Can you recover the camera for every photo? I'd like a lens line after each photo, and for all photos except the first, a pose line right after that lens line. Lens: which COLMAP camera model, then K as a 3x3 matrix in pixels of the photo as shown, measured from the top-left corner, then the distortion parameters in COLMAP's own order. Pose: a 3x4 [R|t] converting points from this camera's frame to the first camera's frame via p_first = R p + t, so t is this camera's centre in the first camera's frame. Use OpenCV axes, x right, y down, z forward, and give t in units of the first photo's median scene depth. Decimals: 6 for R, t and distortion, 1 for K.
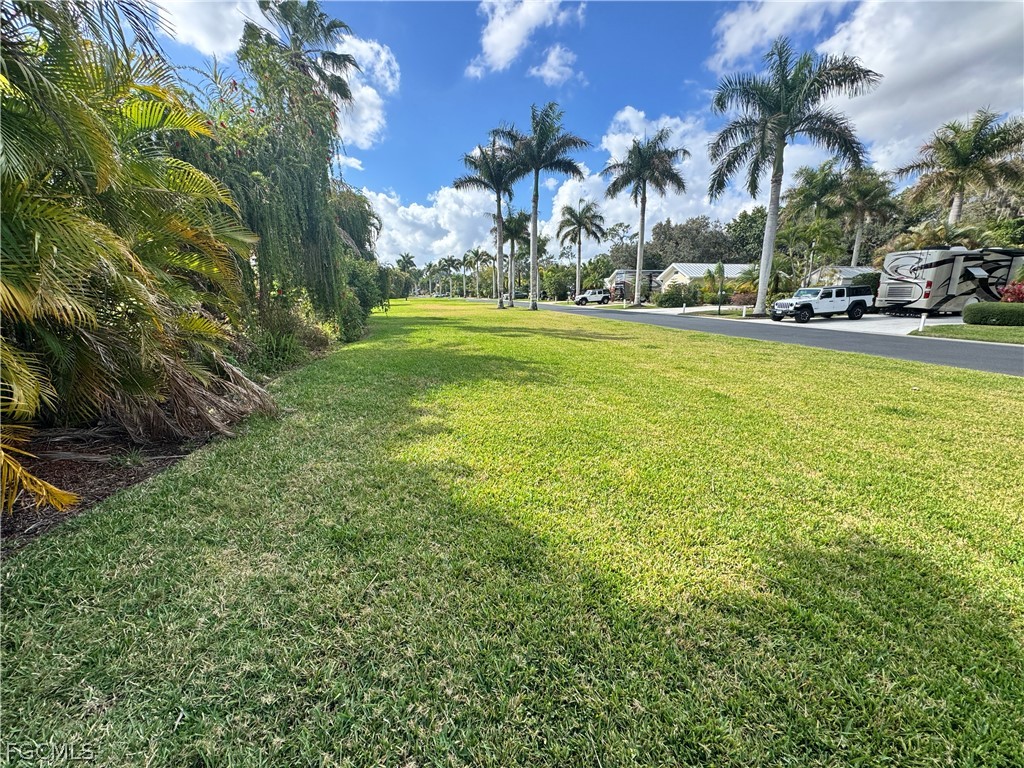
lens RADIAL K [[405.5, 0, 512.2], [0, 405.5, 387.1], [0, 0, 1]] dist [-0.000861, -0.000034]
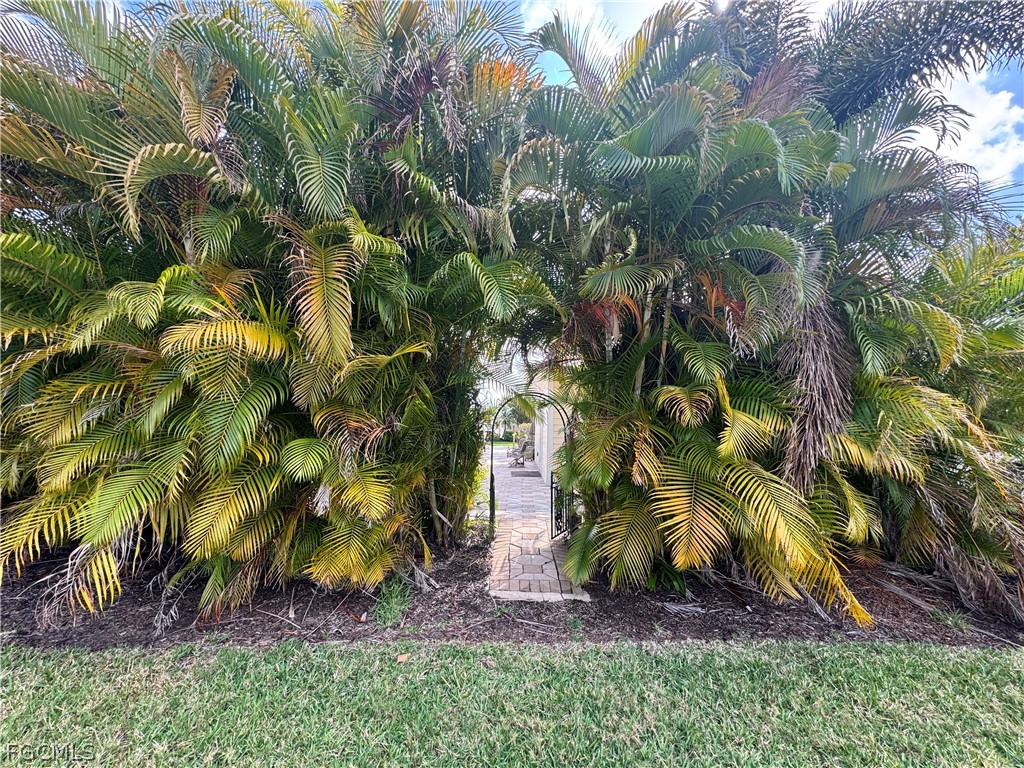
lens RADIAL K [[405.5, 0, 512.9], [0, 405.5, 382.2], [0, 0, 1]] dist [-0.000861, -0.000034]
pose [[-0.077880, -0.118426, -0.989904, 0.237556], [-0.245753, 0.964561, -0.096060, -0.026128], [0.966199, 0.235791, -0.104224, -0.074890]]
